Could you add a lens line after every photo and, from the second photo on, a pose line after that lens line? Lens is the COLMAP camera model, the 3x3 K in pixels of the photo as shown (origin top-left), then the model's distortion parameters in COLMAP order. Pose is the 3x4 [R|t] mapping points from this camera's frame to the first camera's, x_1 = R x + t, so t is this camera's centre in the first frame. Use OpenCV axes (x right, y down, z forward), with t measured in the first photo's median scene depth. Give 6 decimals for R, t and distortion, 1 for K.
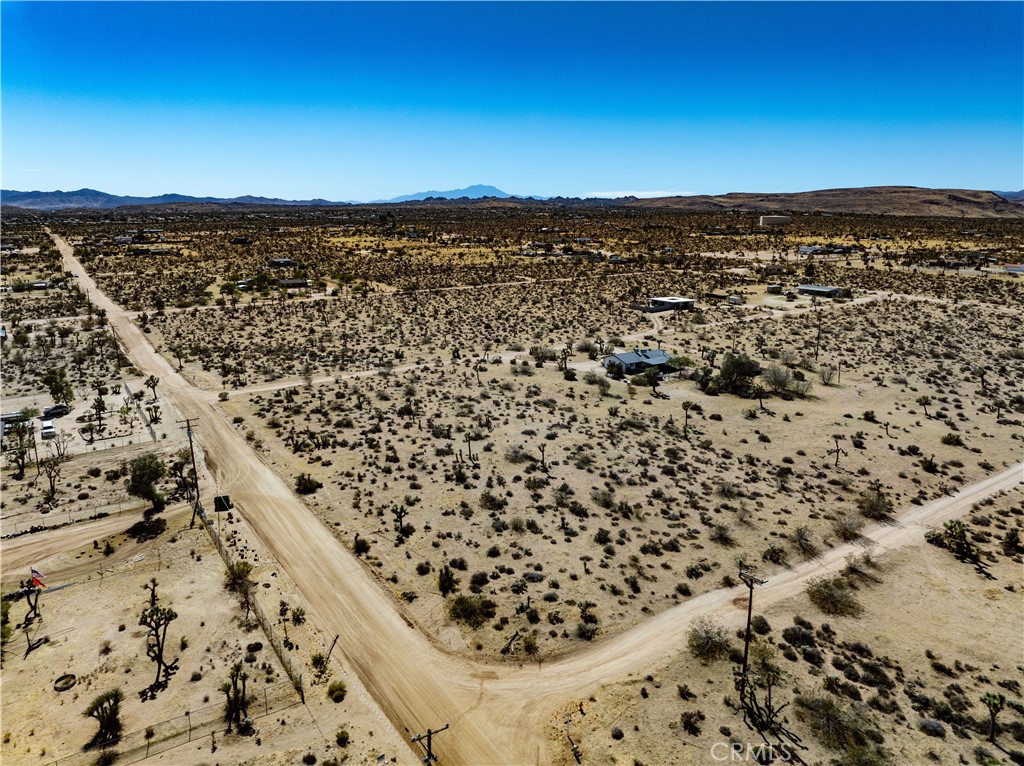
lens RADIAL K [[722.3, 0, 512.0], [0, 722.3, 383.0], [0, 0, 1]] dist [-0.042093, 0.002869]
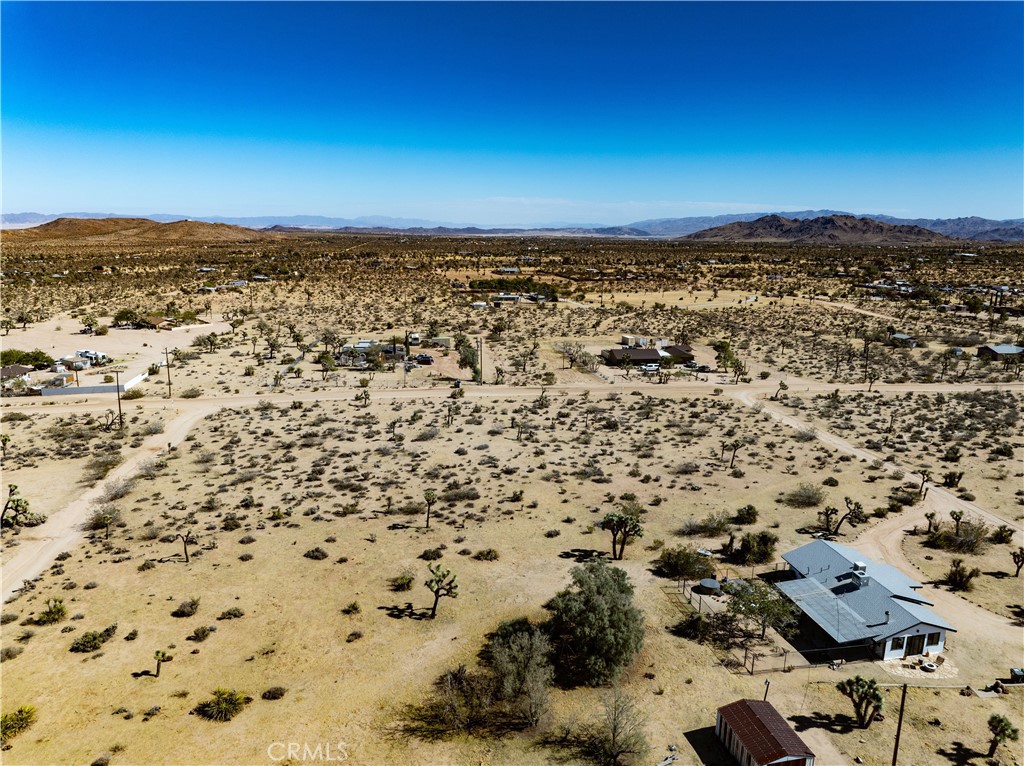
lens RADIAL K [[722.3, 0, 512.0], [0, 722.3, 383.0], [0, 0, 1]] dist [-0.042093, 0.002869]
pose [[-0.437785, 0.182329, -0.880398, 0.943667], [-0.224851, 0.925901, 0.303561, -0.348635], [0.870509, 0.330853, -0.364349, 1.548753]]
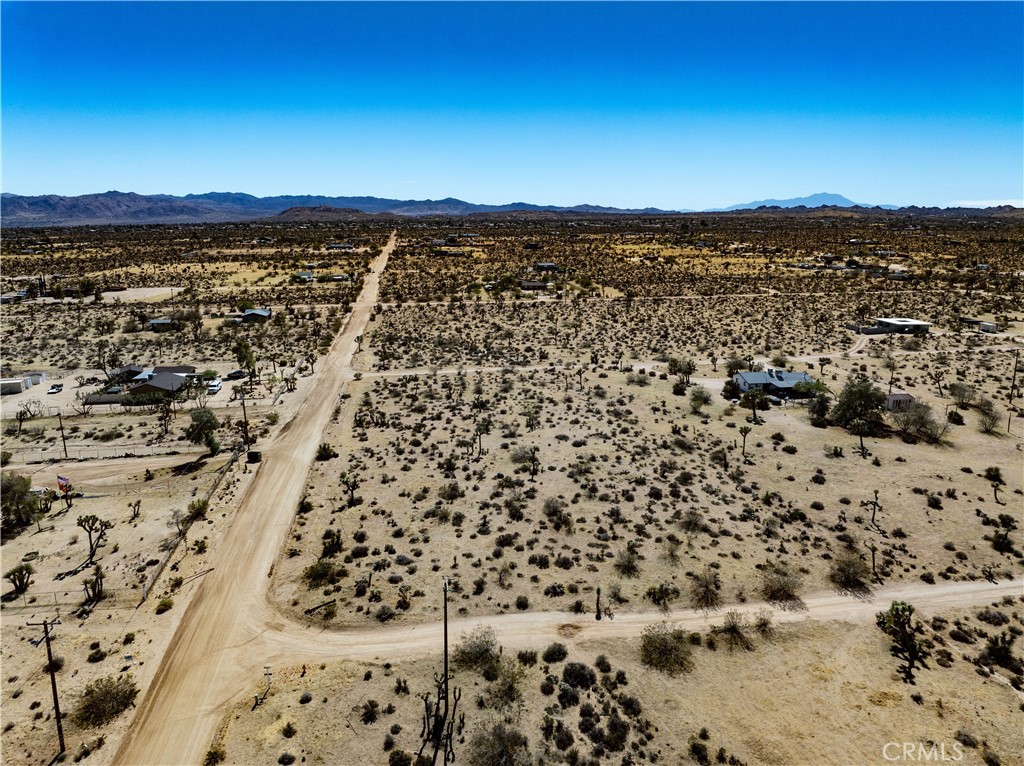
lens RADIAL K [[722.3, 0, 512.0], [0, 722.3, 383.0], [0, 0, 1]] dist [-0.042093, 0.002869]
pose [[0.903224, 0.095576, -0.418393, 0.425311], [-0.100403, 0.994891, 0.010519, -0.010934], [0.417261, 0.032507, 0.908205, 0.073804]]
